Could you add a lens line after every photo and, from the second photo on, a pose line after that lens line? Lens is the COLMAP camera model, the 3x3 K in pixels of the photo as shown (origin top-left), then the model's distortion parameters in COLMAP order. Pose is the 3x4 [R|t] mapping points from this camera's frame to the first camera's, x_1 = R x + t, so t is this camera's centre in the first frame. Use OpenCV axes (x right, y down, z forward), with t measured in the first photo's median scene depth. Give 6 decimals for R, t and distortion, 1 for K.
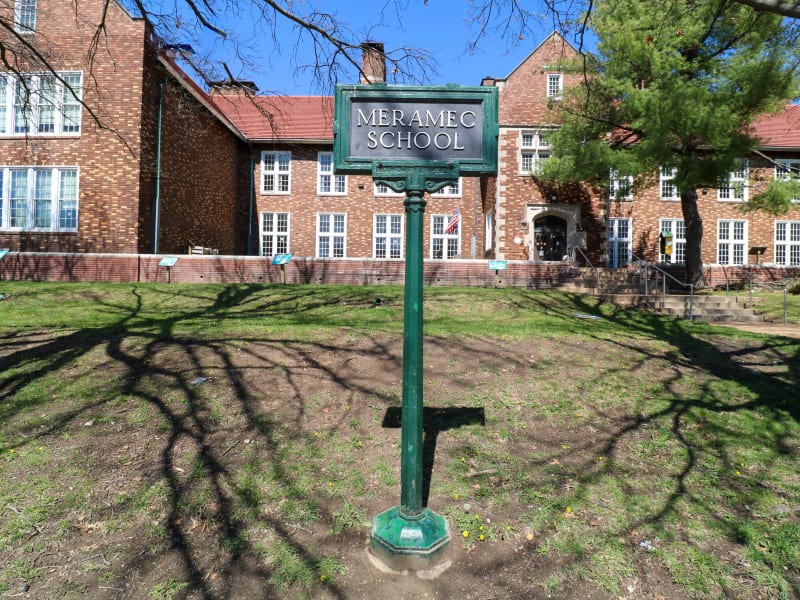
lens RADIAL K [[413.3, 0, 401.0], [0, 413.3, 288.9], [0, 0, 1]] dist [0.004176, -0.017559]
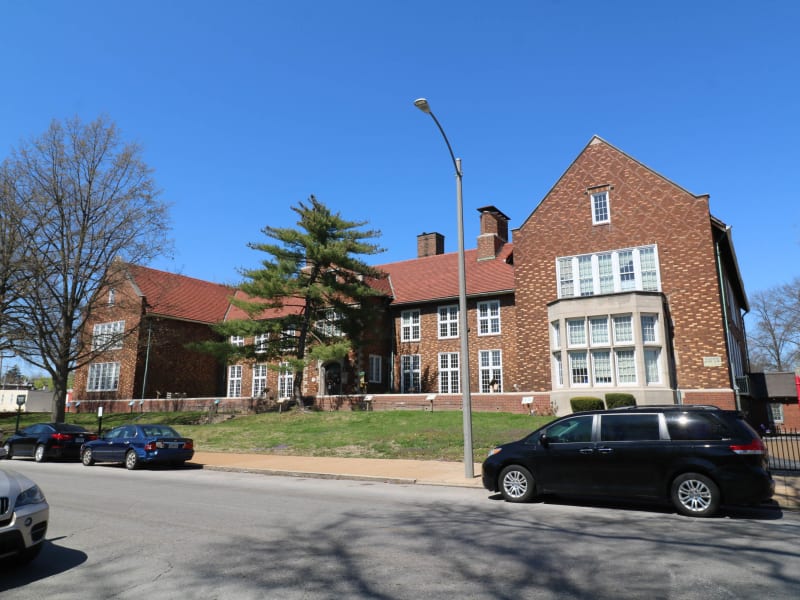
lens RADIAL K [[557.3, 0, 407.3], [0, 557.3, 288.3], [0, 0, 1]] dist [0.007945, 0.000095]
pose [[0.855061, -0.130478, -0.501842, 1.663863], [0.019344, 0.975176, -0.220585, 0.017860], [0.518166, 0.178906, 0.836359, -0.643781]]
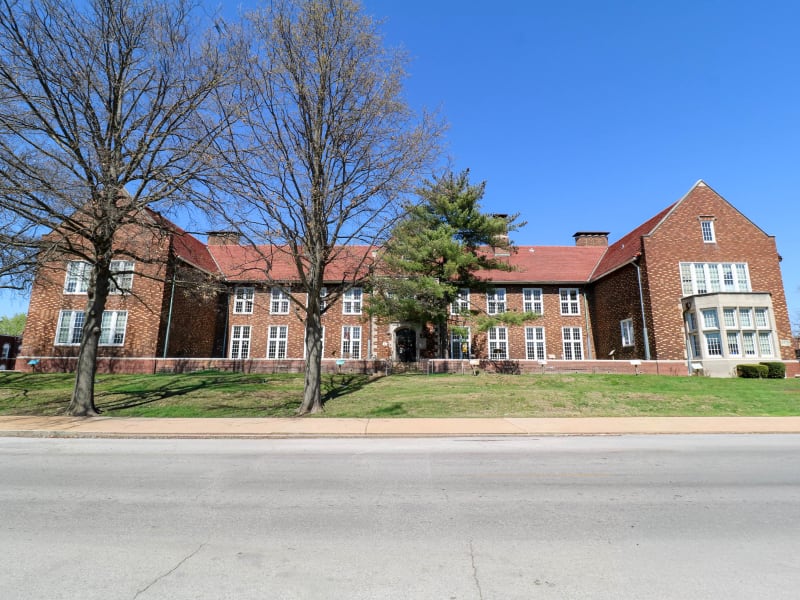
lens RADIAL K [[413.3, 0, 401.0], [0, 413.3, 288.9], [0, 0, 1]] dist [0.004176, -0.017559]
pose [[0.999884, -0.012828, 0.008260, 0.327813], [0.014225, 0.979550, -0.200697, -0.001271], [-0.005517, 0.200792, 0.979618, -0.641506]]
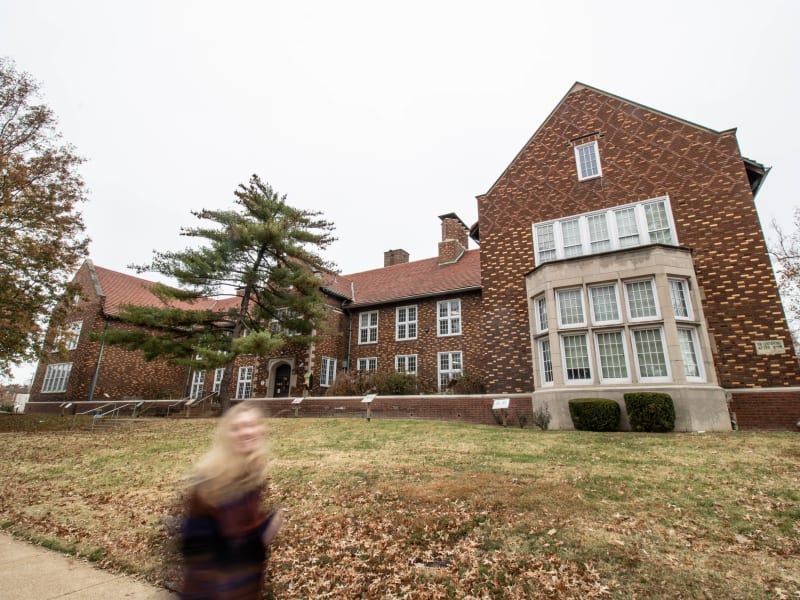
lens RADIAL K [[404.9, 0, 409.0], [0, 404.9, 290.2], [0, 0, 1]] dist [-0.007014, -0.002064]
pose [[0.879069, -0.155027, -0.450782, 1.417284], [0.010932, 0.951949, -0.306062, 0.014667], [0.476569, 0.264122, 0.838524, -0.055093]]
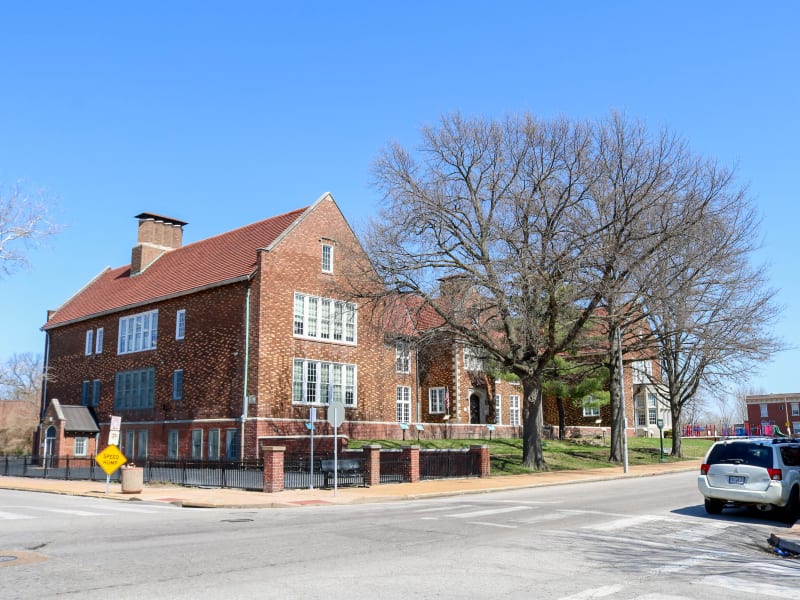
lens RADIAL K [[743.8, 0, 384.5], [0, 743.8, 304.3], [0, 0, 1]] dist [-0.157664, 0.132817]
pose [[0.651334, 0.117845, 0.749584, -2.131508], [0.018099, 0.985172, -0.170610, -0.032584], [-0.758575, 0.124690, 0.639544, -0.675663]]
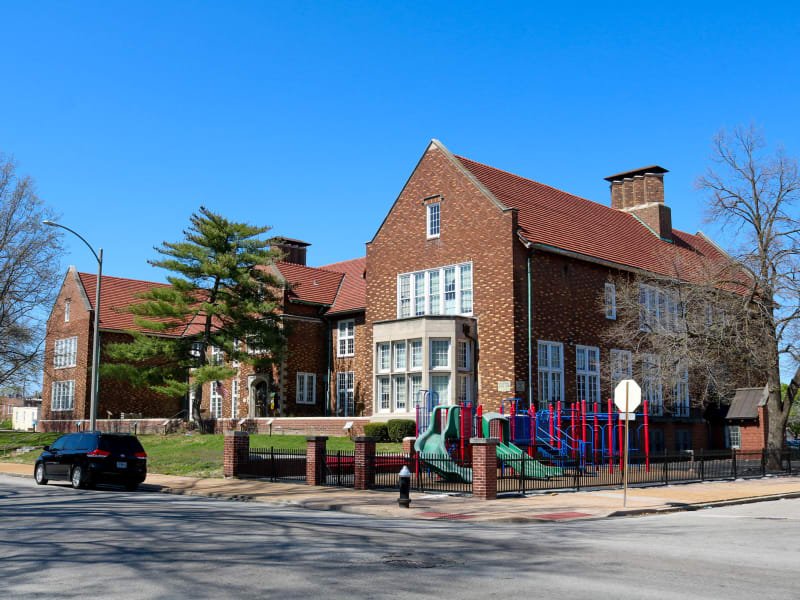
lens RADIAL K [[850.9, 0, 400.0], [0, 850.9, 300.0], [0, 0, 1]] dist [-0.101530, 0.006277]
pose [[0.700593, -0.126825, -0.702200, 2.692293], [0.012096, 0.986048, -0.166023, 0.032162], [0.713458, 0.107820, 0.692352, -0.664143]]
